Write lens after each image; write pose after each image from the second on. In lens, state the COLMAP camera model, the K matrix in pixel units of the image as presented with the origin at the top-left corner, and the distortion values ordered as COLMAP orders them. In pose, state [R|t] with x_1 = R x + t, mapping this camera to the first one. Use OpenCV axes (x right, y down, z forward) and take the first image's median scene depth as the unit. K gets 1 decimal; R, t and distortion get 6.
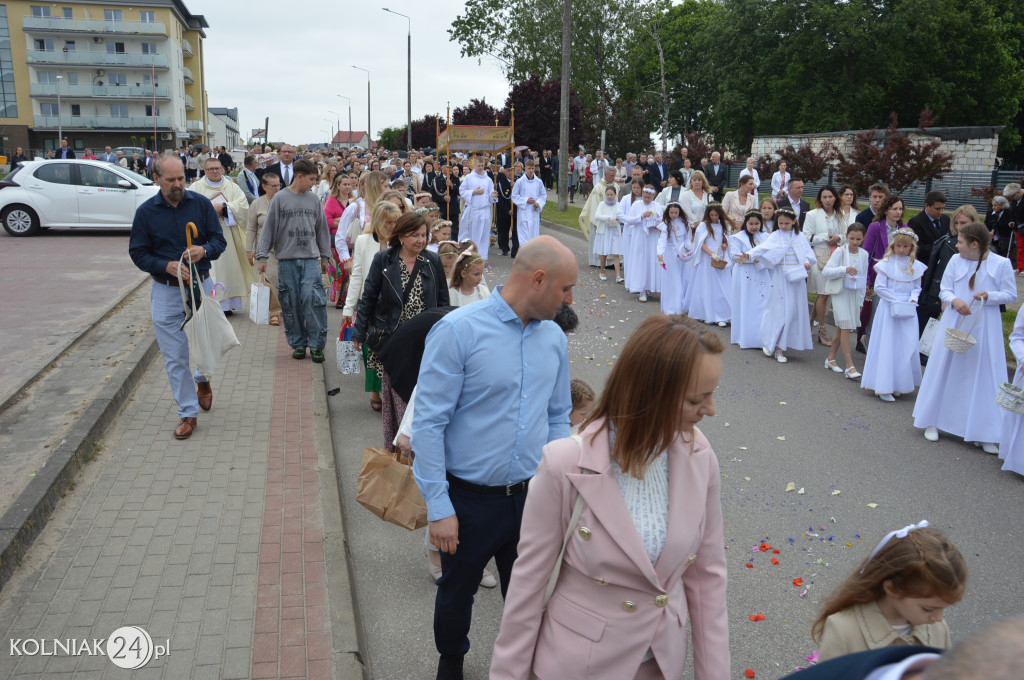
lens RADIAL K [[885.2, 0, 512.0], [0, 885.2, 340.0], [0, 0, 1]] dist [-0.125341, 0.160176]
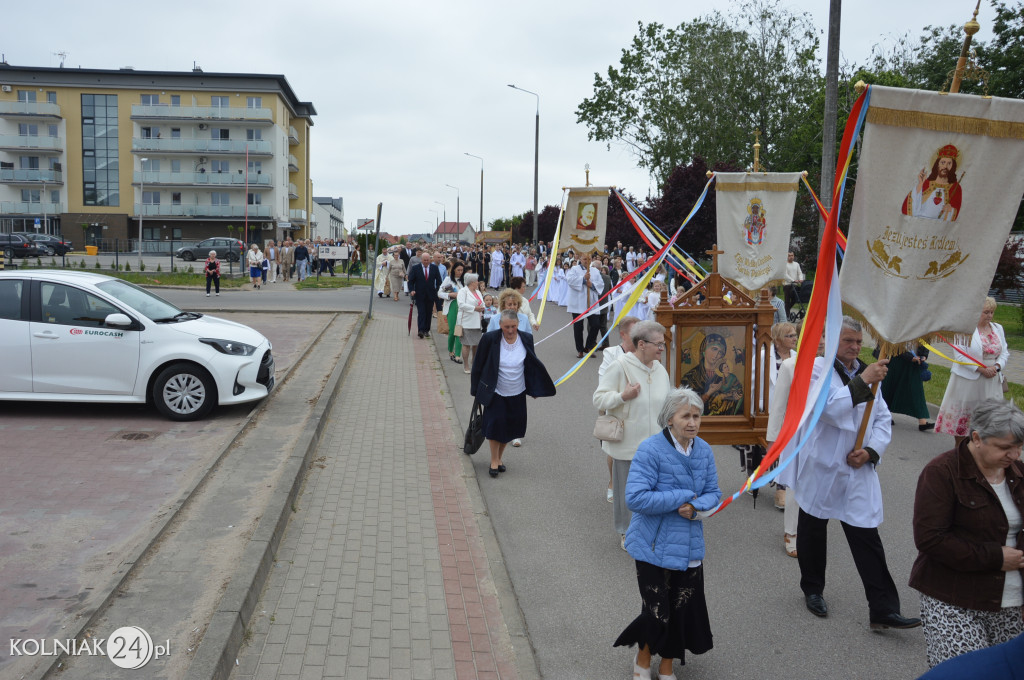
lens RADIAL K [[885.2, 0, 512.0], [0, 885.2, 340.0], [0, 0, 1]] dist [-0.125341, 0.160176]
pose [[0.994213, 0.016793, -0.106106, -0.032636], [-0.027432, 0.994647, -0.099620, -0.025386], [0.103865, 0.101954, 0.989352, 0.105543]]
